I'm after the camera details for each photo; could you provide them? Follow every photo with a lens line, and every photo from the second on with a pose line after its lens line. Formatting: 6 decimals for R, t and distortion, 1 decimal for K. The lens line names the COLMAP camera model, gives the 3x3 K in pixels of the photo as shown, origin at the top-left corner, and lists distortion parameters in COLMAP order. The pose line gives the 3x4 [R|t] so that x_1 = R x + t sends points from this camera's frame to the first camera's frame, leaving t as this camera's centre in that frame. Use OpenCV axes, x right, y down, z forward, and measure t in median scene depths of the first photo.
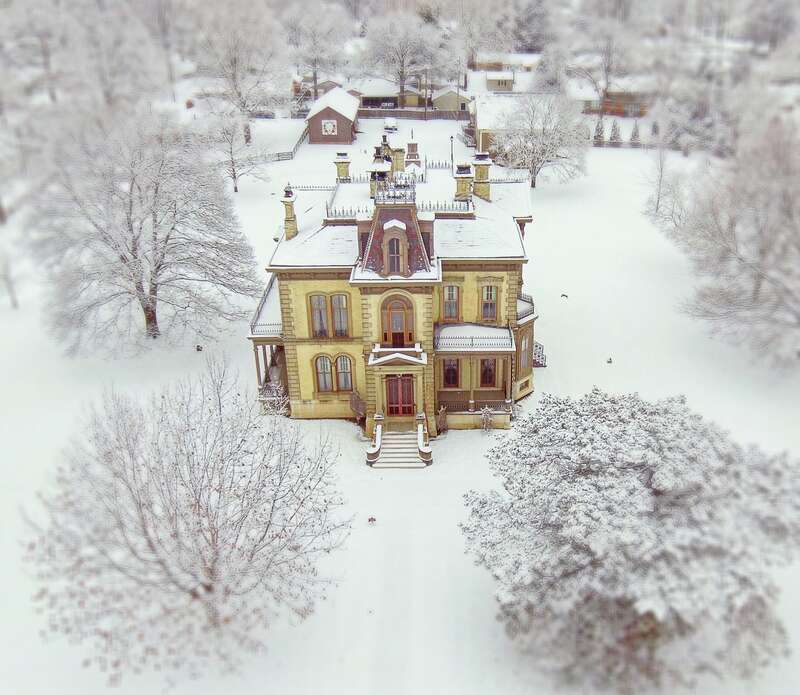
lens RADIAL K [[883.2, 0, 400.6], [0, 883.2, 347.4], [0, 0, 1]] dist [0.007201, 0.000000]
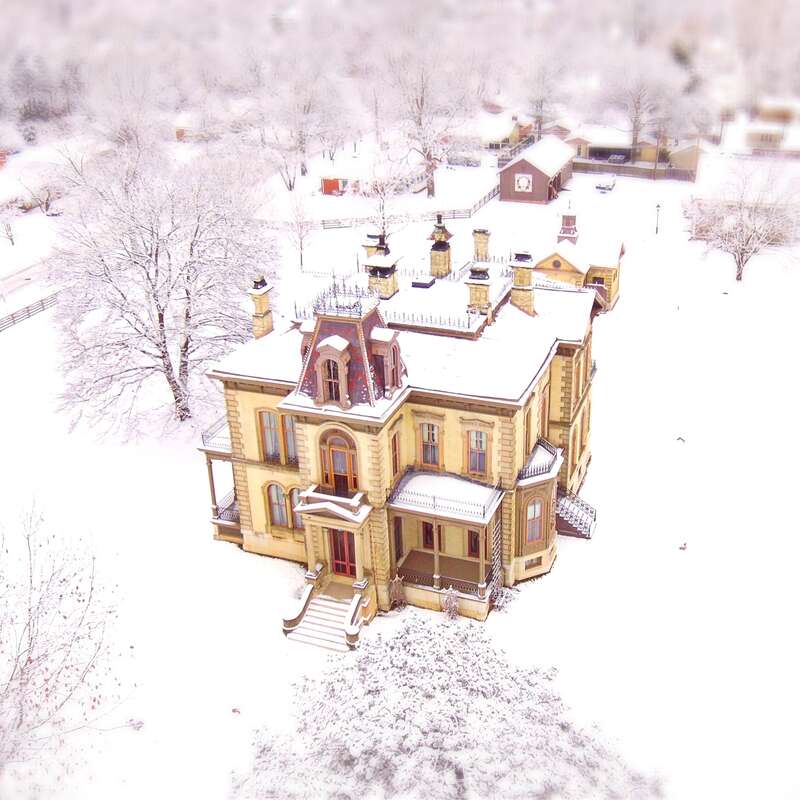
lens RADIAL K [[957.4, 0, 400.3], [0, 957.4, 399.9], [0, 0, 1]] dist [0.021121, 0.000000]
pose [[0.931453, 0.137716, -0.336793, 0.311840], [-0.136260, 0.990275, 0.028080, -0.109997], [0.337385, 0.019736, 0.941160, 0.203330]]
